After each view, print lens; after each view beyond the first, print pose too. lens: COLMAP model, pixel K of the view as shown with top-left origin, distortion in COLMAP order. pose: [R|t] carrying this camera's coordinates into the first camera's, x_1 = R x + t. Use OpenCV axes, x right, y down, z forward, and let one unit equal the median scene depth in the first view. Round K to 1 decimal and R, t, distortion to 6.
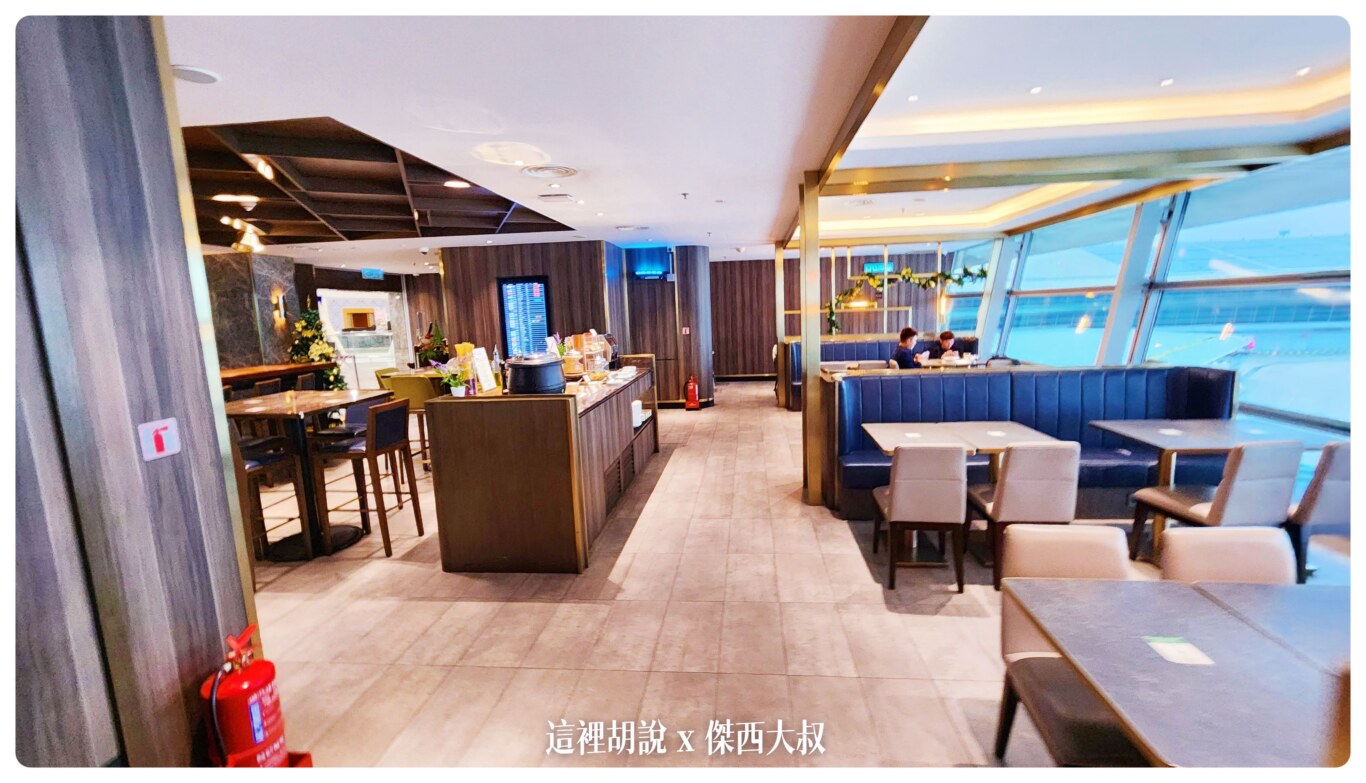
lens RADIAL K [[550.2, 0, 688.8], [0, 550.2, 392.4], [0, 0, 1]] dist [0.000278, 0.000220]
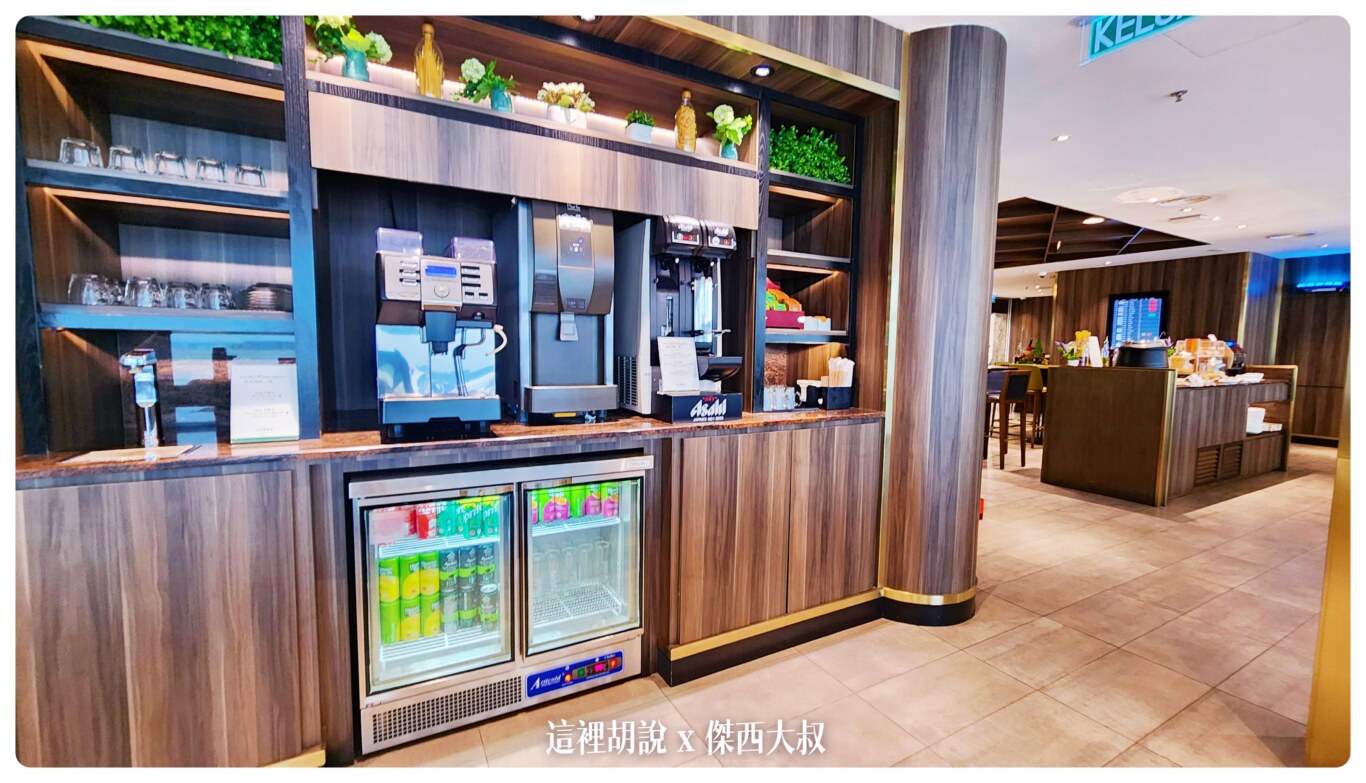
lens RADIAL K [[550.2, 0, 694.0], [0, 550.2, 394.2], [0, 0, 1]] dist [0.000278, 0.000220]
pose [[0.577178, 0.111669, -0.808947, 0.091981], [-0.155557, 0.987502, 0.025328, 0.096395], [0.801665, 0.111219, 0.587335, -0.316379]]
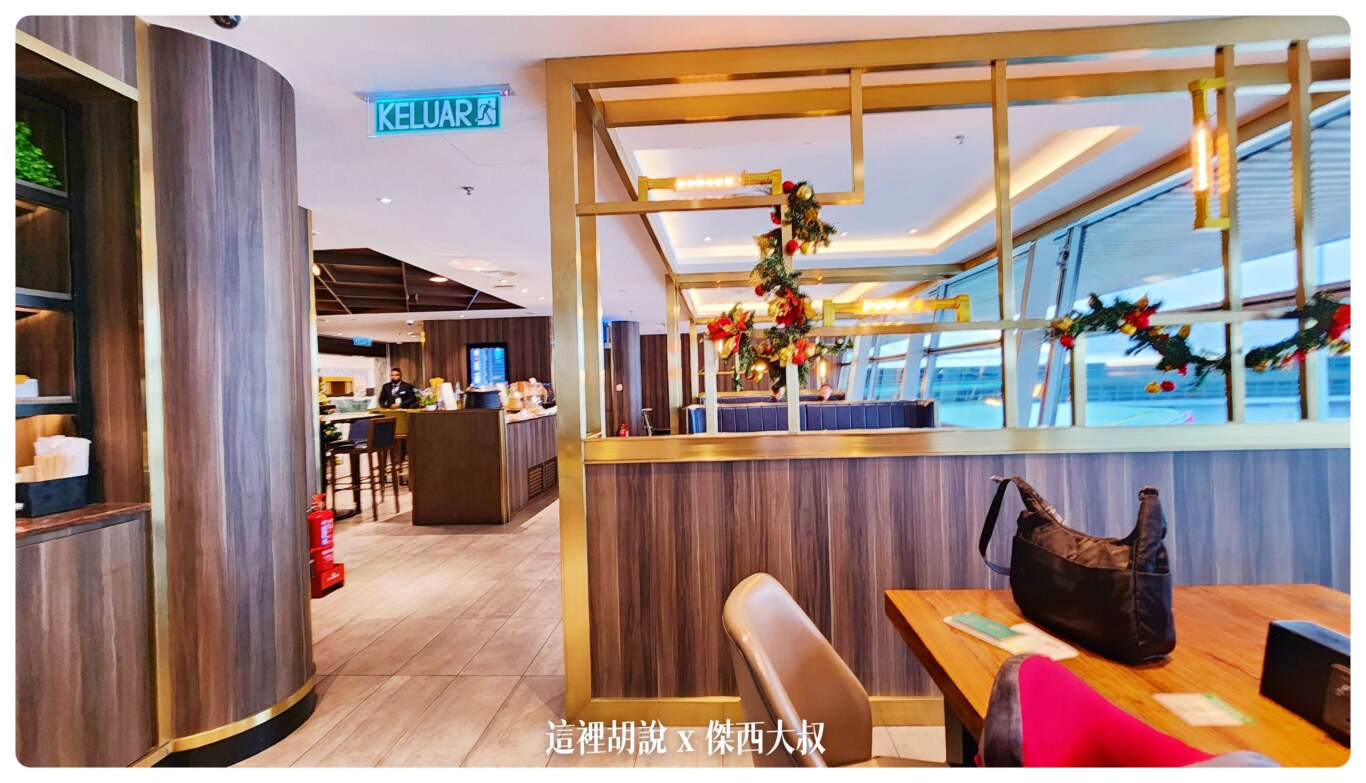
lens RADIAL K [[550.2, 0, 695.6], [0, 550.2, 388.0], [0, 0, 1]] dist [0.000278, 0.000220]
pose [[0.998696, 0.005374, 0.050760, 0.124723], [0.001942, 0.989722, -0.142993, 0.081401], [-0.051007, 0.142905, 0.988421, -0.291421]]
